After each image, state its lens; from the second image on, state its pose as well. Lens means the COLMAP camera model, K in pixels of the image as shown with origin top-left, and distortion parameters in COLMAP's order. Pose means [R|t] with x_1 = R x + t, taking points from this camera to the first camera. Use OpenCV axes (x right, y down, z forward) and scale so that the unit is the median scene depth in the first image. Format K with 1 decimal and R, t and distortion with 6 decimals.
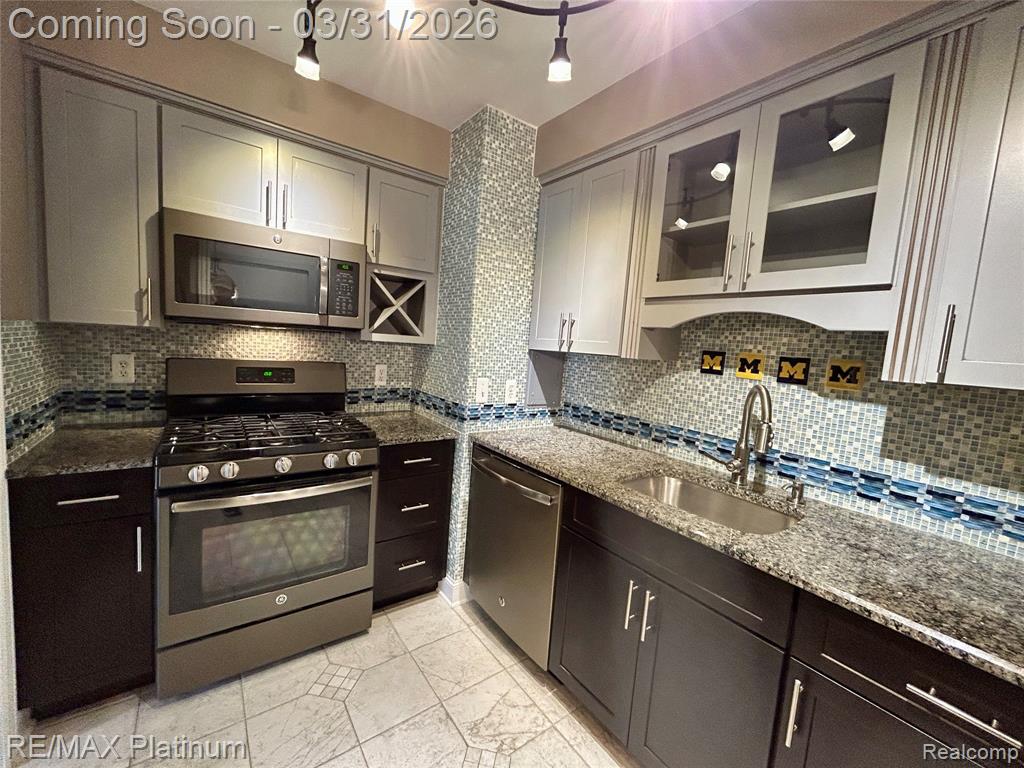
lens RADIAL K [[416.0, 0, 514.4], [0, 416.0, 384.4], [0, 0, 1]] dist [-0.003047, 0.000485]
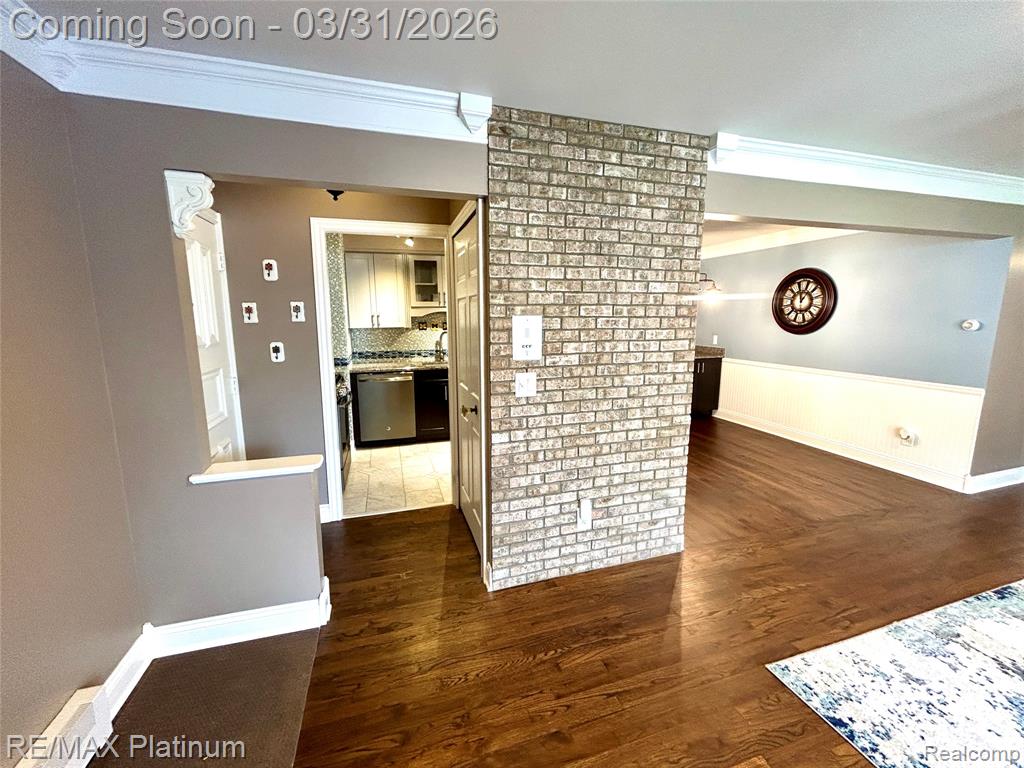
lens RADIAL K [[416.0, 0, 509.2], [0, 416.0, 383.8], [0, 0, 1]] dist [-0.003047, 0.000485]
pose [[0.341402, -0.227451, 0.911982, -2.267865], [0.121809, 0.972803, 0.197021, -0.172381], [-0.931991, 0.043824, 0.359823, -0.683967]]
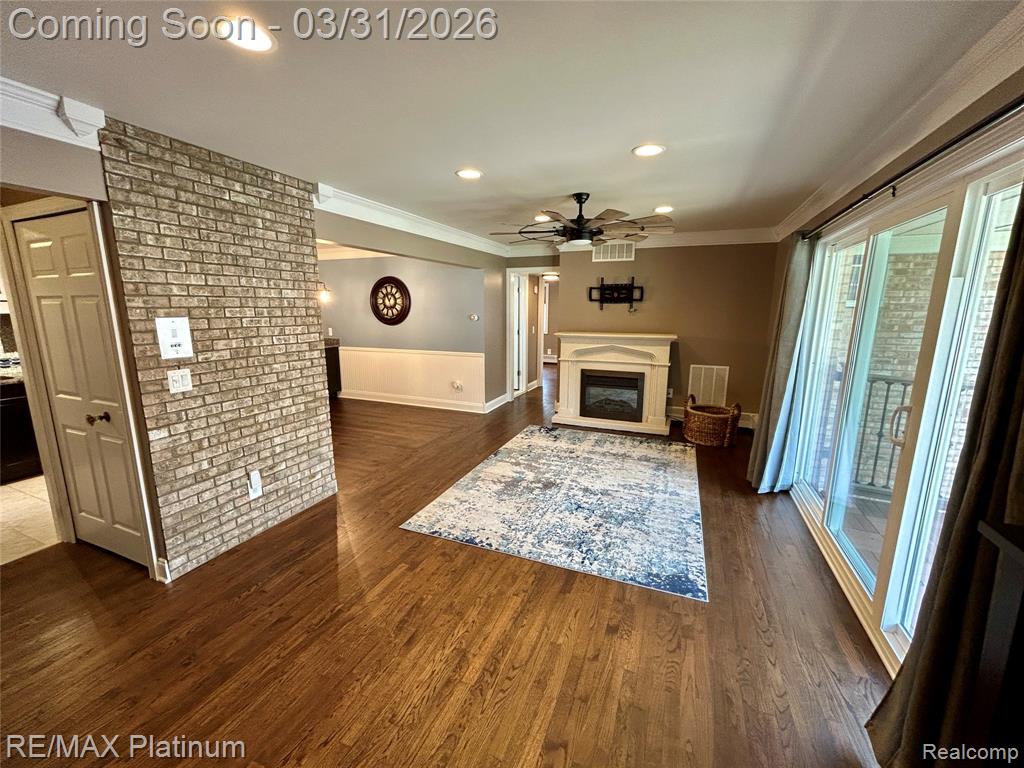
lens RADIAL K [[416.0, 0, 511.7], [0, 416.0, 383.3], [0, 0, 1]] dist [-0.003047, 0.000485]
pose [[-0.503140, -0.232590, 0.832317, -2.821571], [0.043506, 0.955064, 0.293190, -0.266296], [-0.863109, 0.183727, -0.470412, -0.573573]]
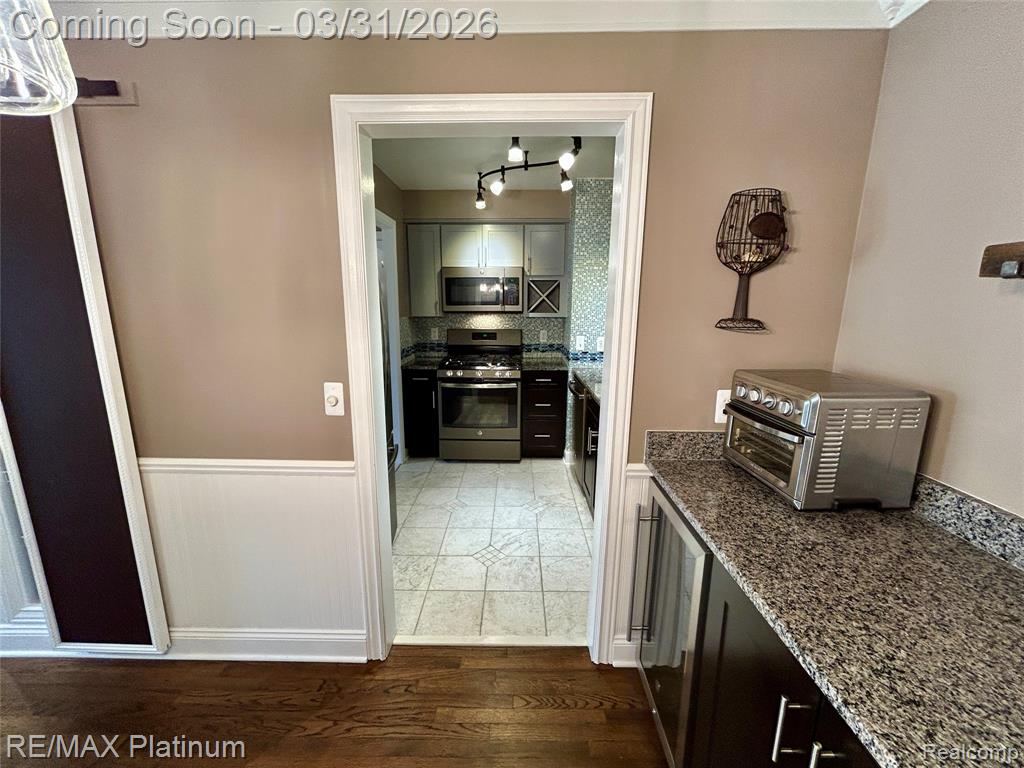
lens RADIAL K [[416.0, 0, 510.9], [0, 416.0, 382.0], [0, 0, 1]] dist [-0.003047, 0.000485]
pose [[0.790586, 0.049514, -0.610346, 0.956631], [-0.009036, 0.997560, 0.069222, 0.074180], [0.612284, -0.049211, 0.789105, -0.690419]]
